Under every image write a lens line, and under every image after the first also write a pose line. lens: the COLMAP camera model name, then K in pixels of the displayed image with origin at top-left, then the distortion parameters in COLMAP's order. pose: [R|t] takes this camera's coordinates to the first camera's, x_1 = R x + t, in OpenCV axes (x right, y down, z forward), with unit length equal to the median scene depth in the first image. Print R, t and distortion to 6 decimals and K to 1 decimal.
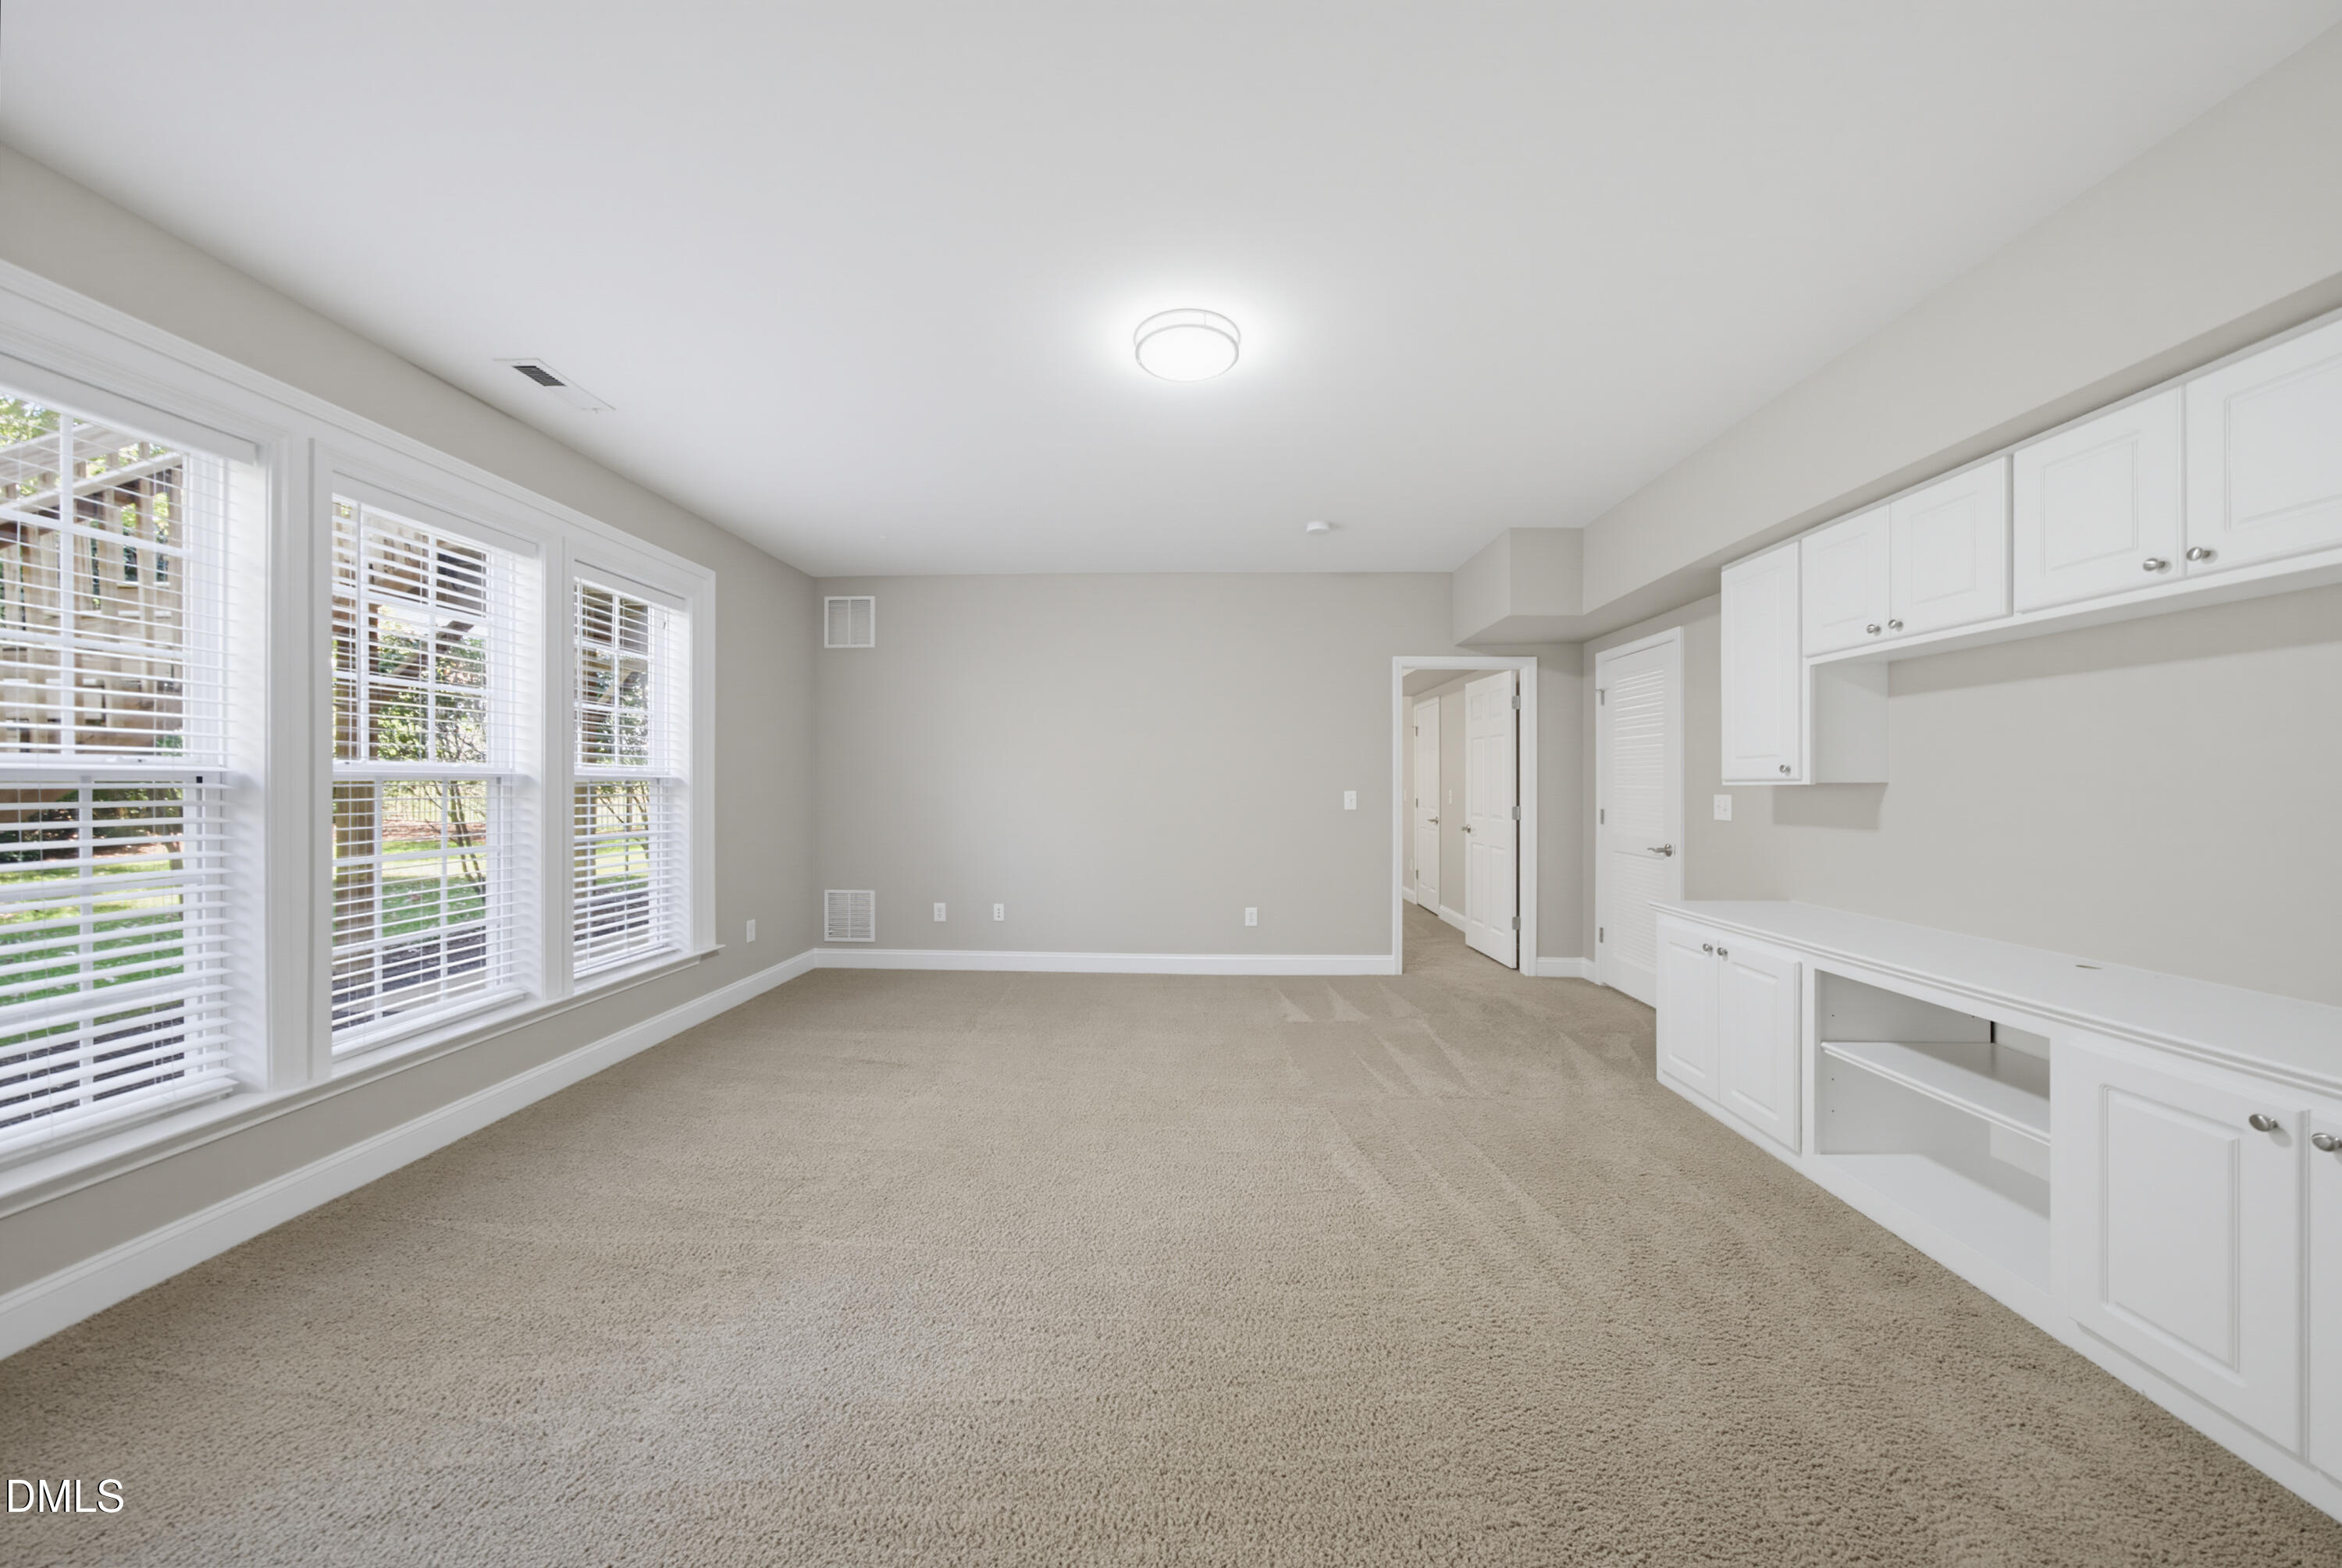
lens RADIAL K [[799.3, 0, 1182.2], [0, 799.3, 786.2], [0, 0, 1]] dist [-0.033521, 0.014457]
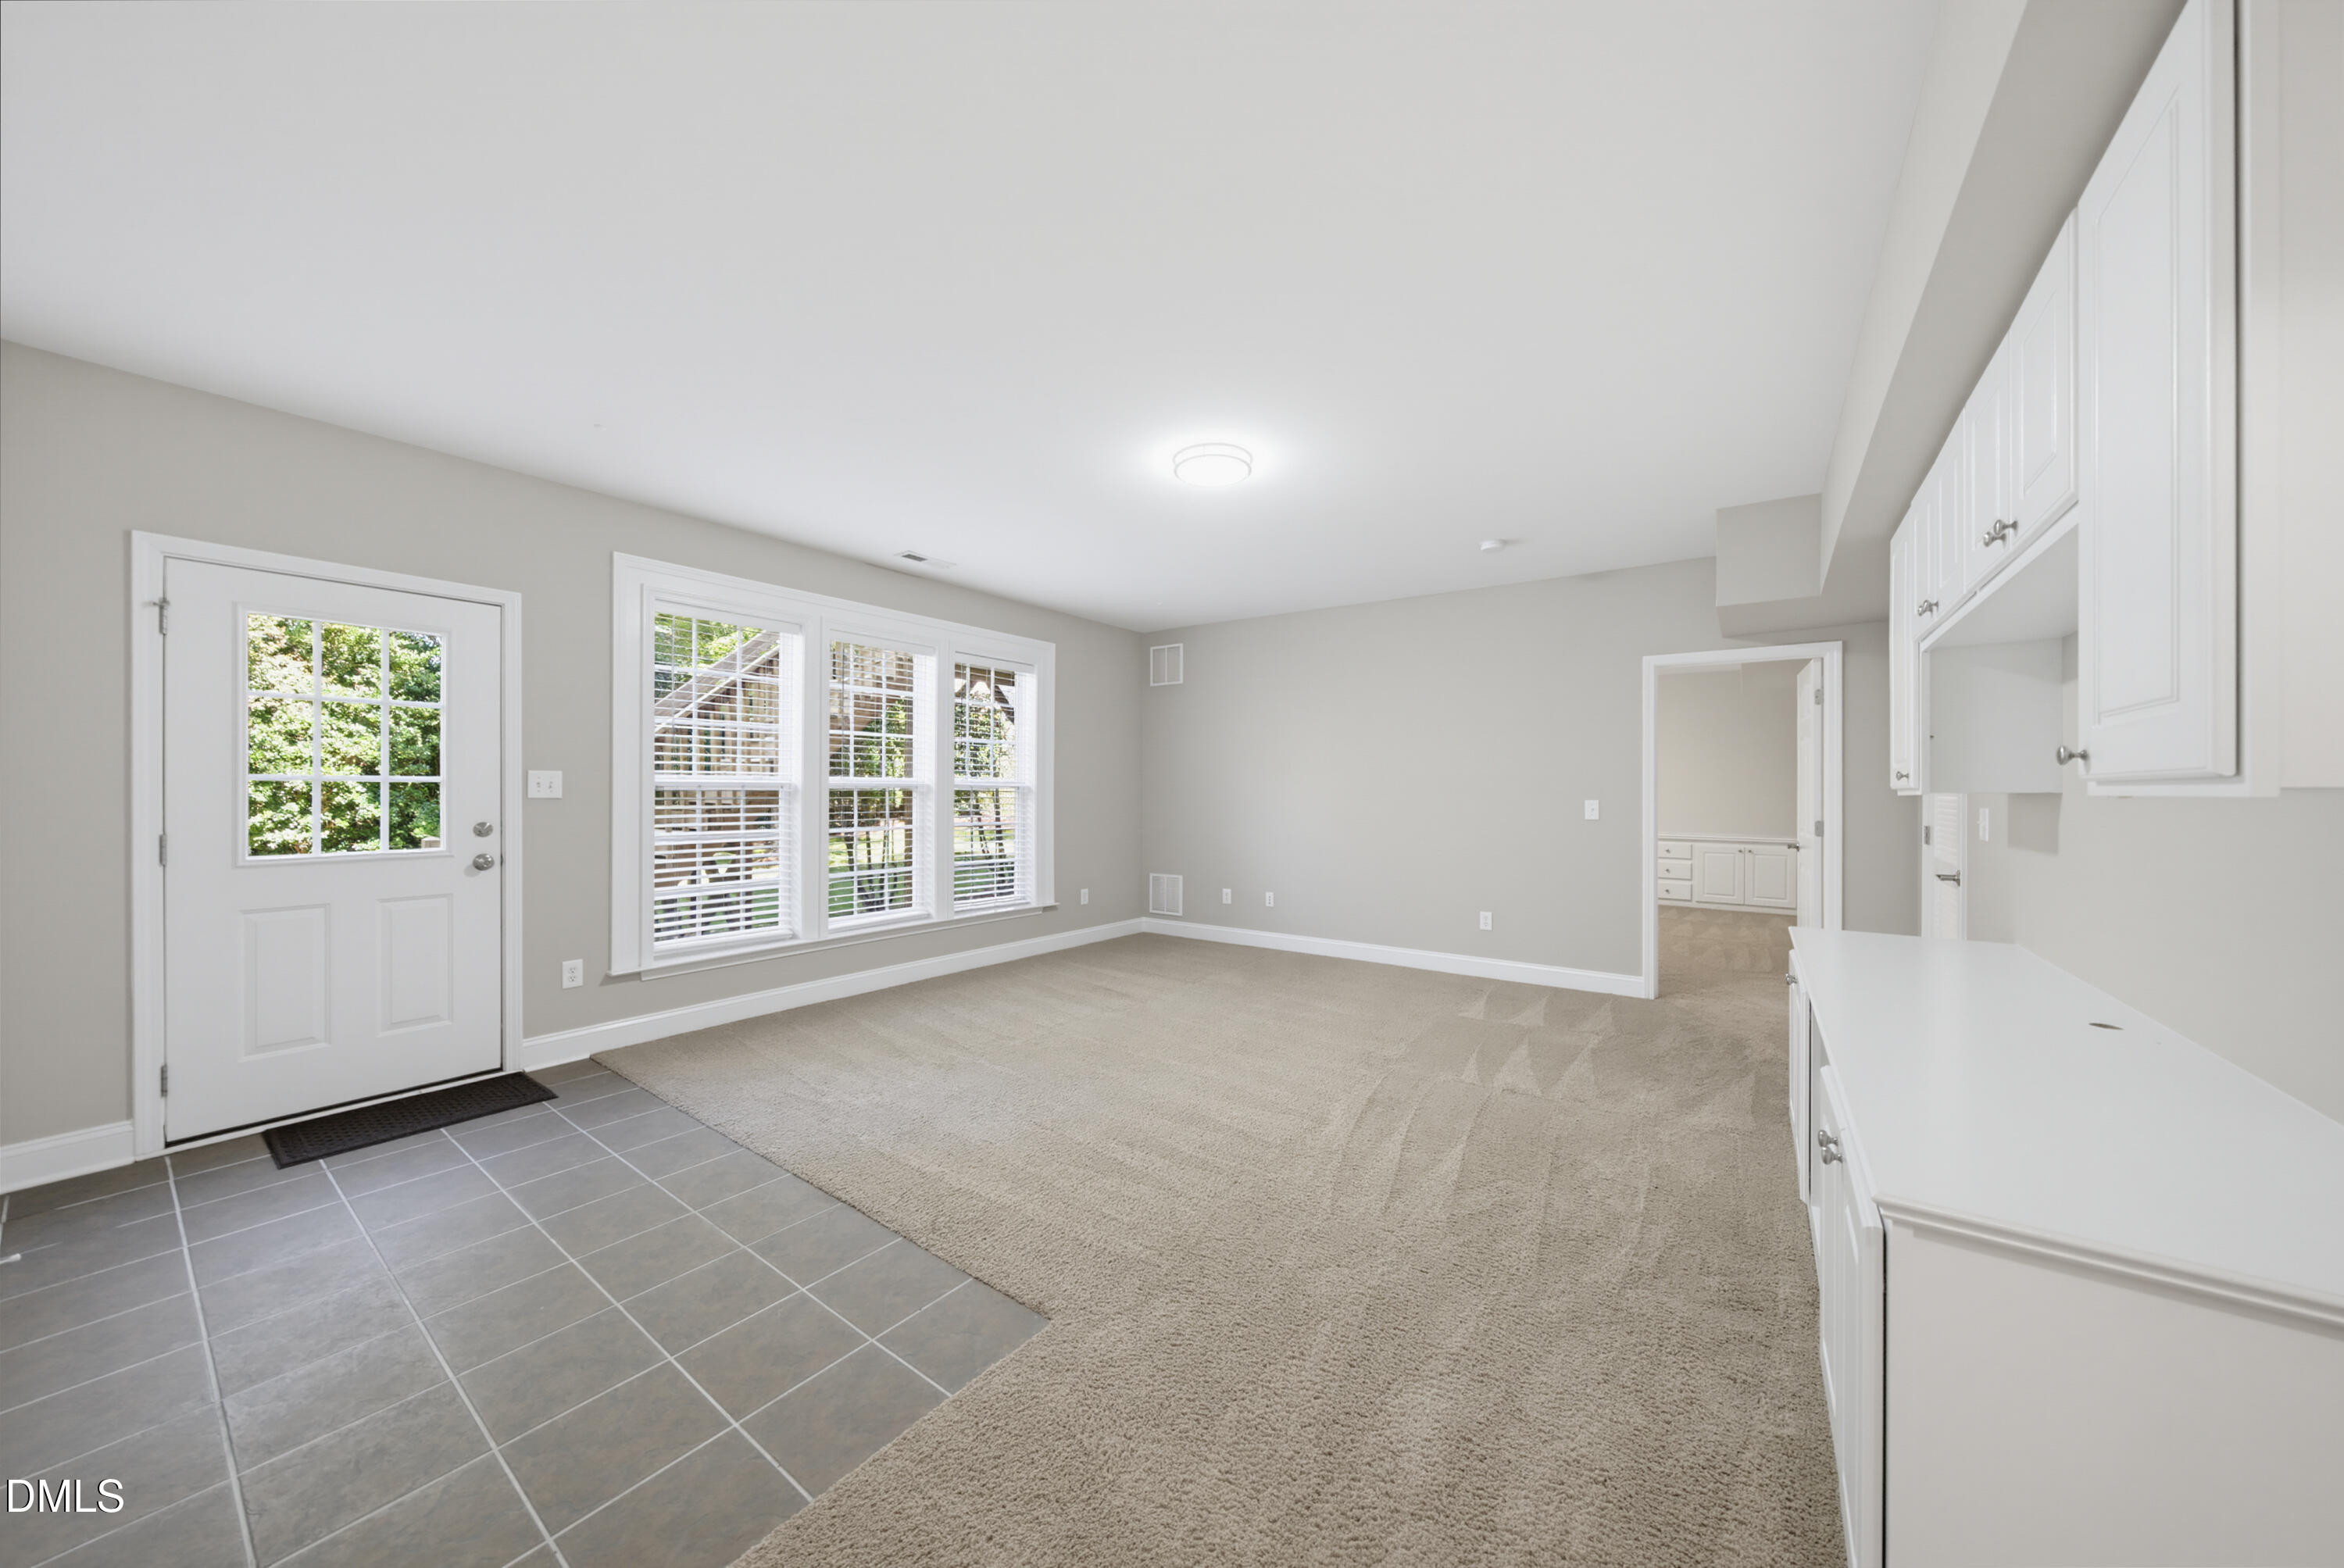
lens RADIAL K [[793.0, 0, 1172.0], [0, 793.0, 784.0], [0, 0, 1]] dist [-0.020083, 0.000010]
pose [[0.829814, -0.003653, -0.558029, 0.417853], [-0.005288, 0.999882, -0.014409, 0.003958], [0.558015, 0.014908, 0.829697, -0.089168]]
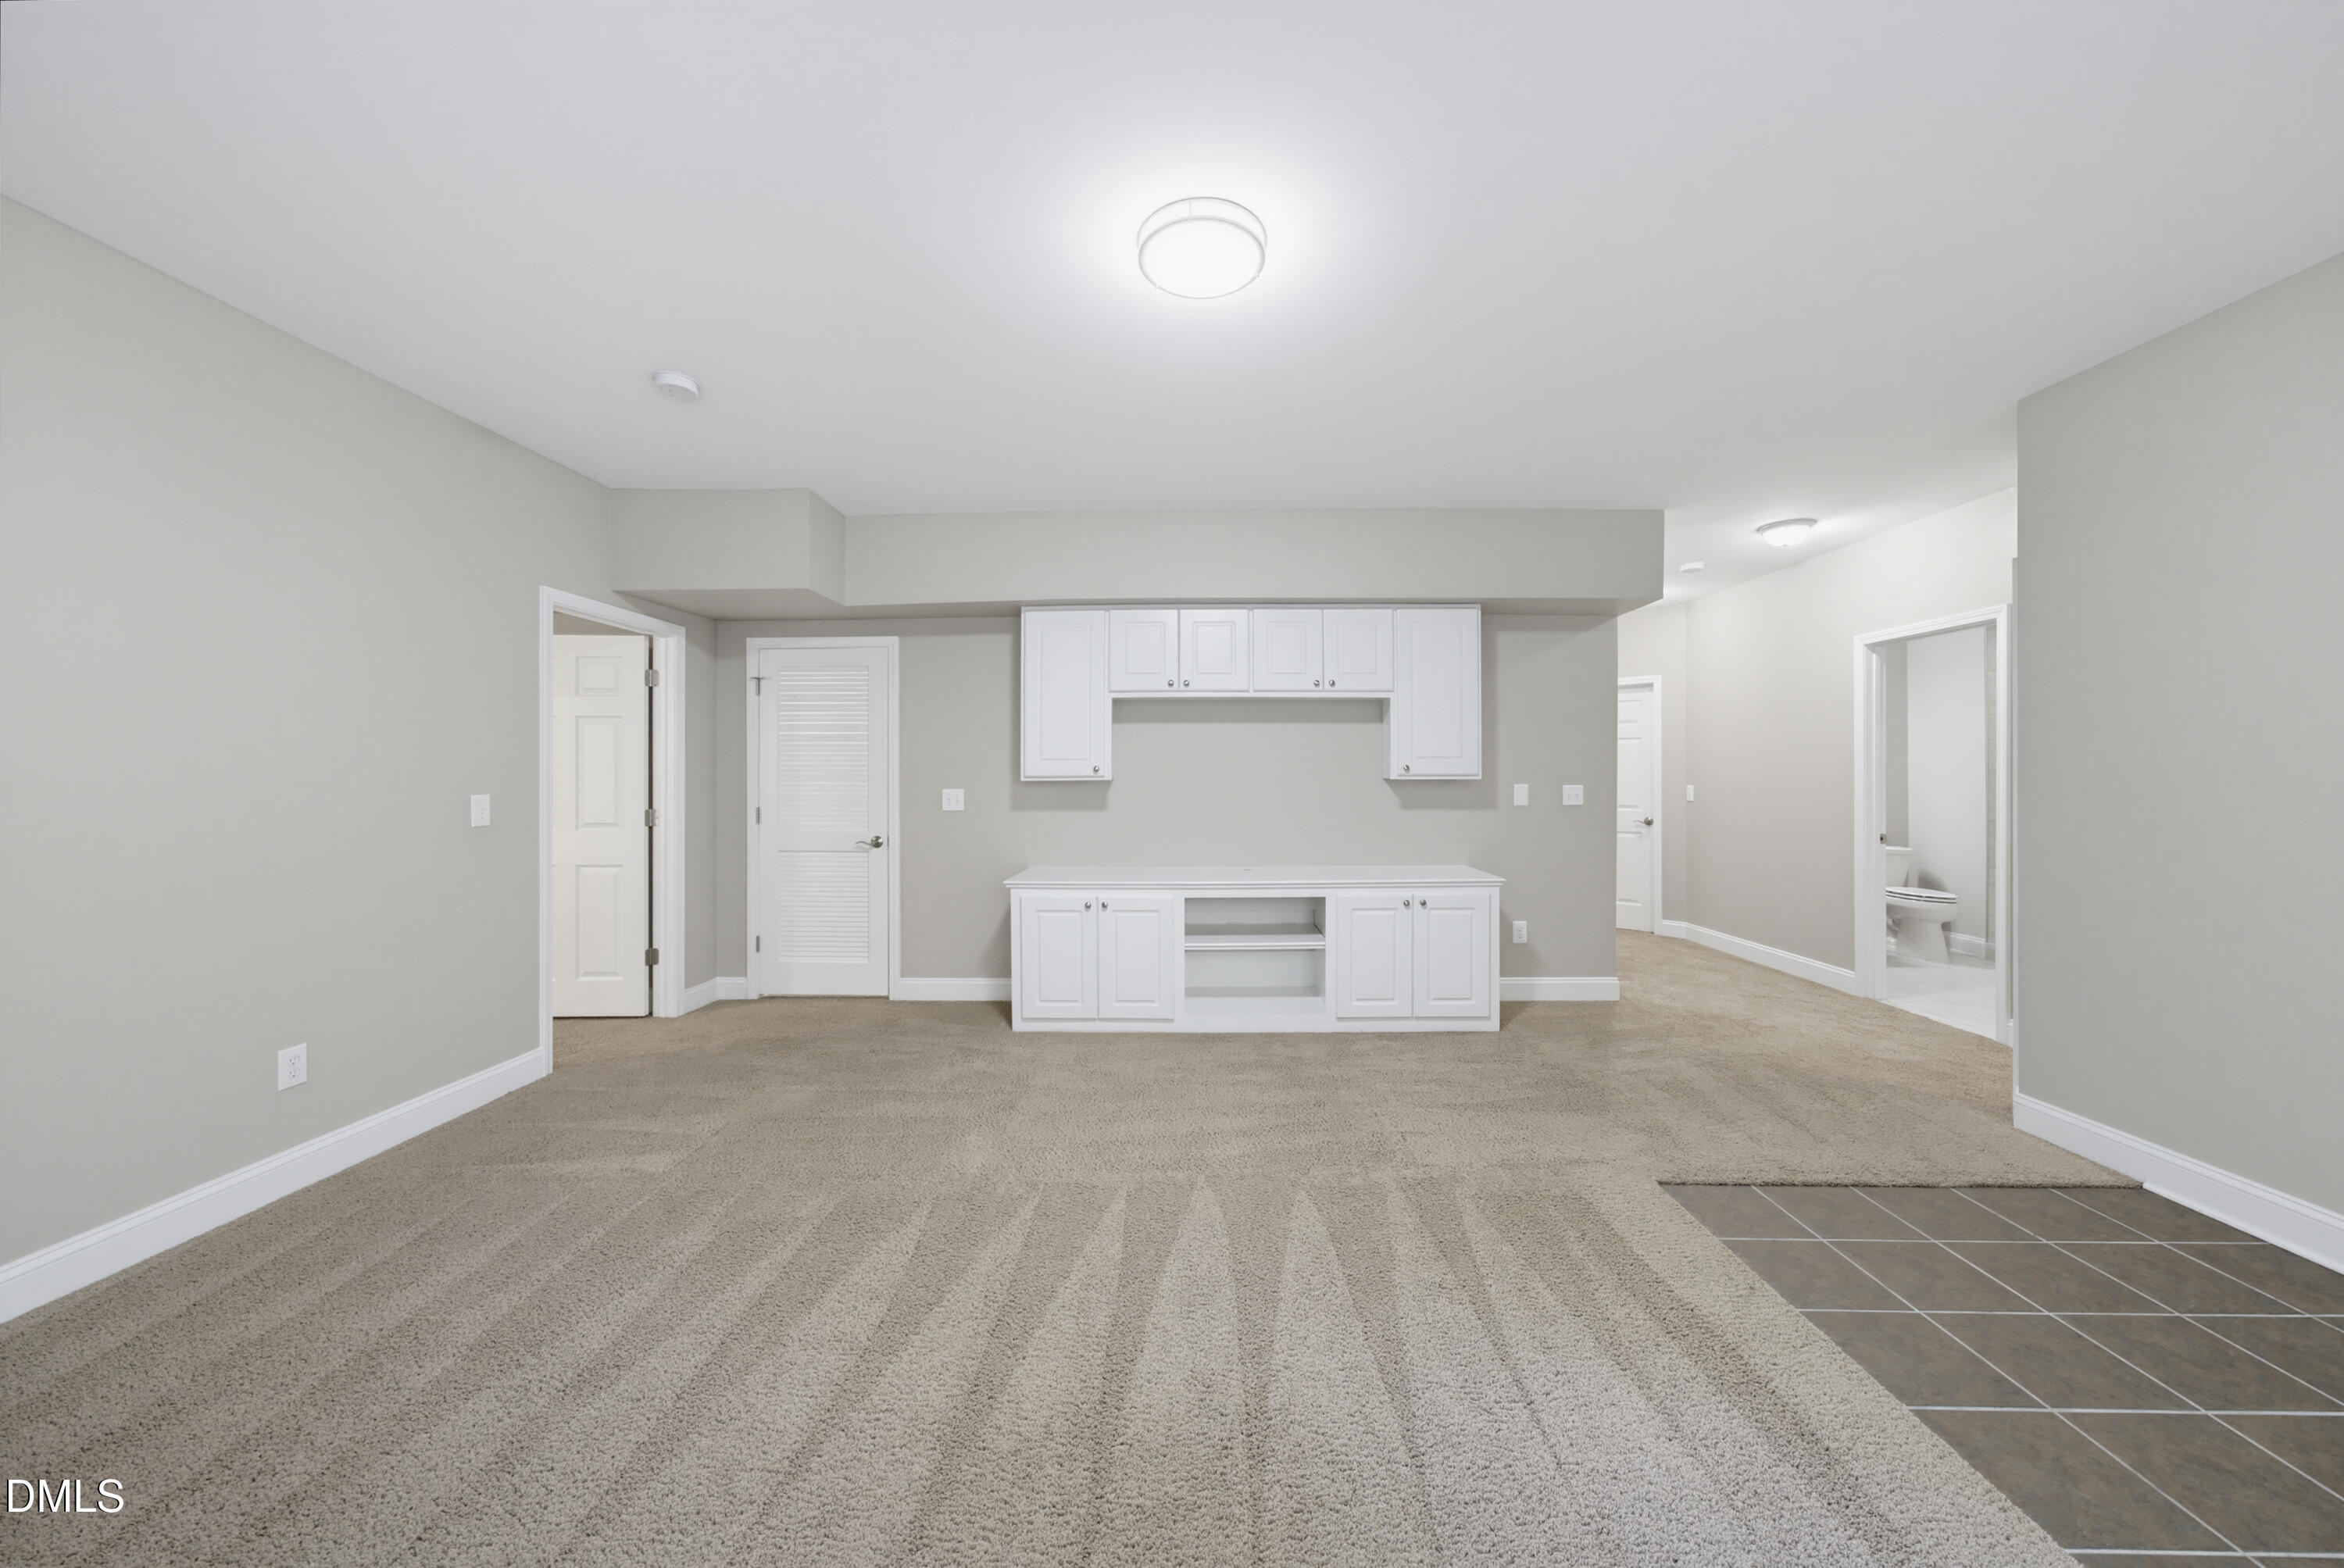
lens RADIAL K [[793.0, 0, 1172.0], [0, 793.0, 784.0], [0, 0, 1]] dist [-0.020083, 0.000010]
pose [[0.010043, -0.008299, 0.999915, -0.474069], [0.004198, 0.999957, 0.008257, -0.005538], [-0.999941, 0.004114, 0.010078, 0.624868]]
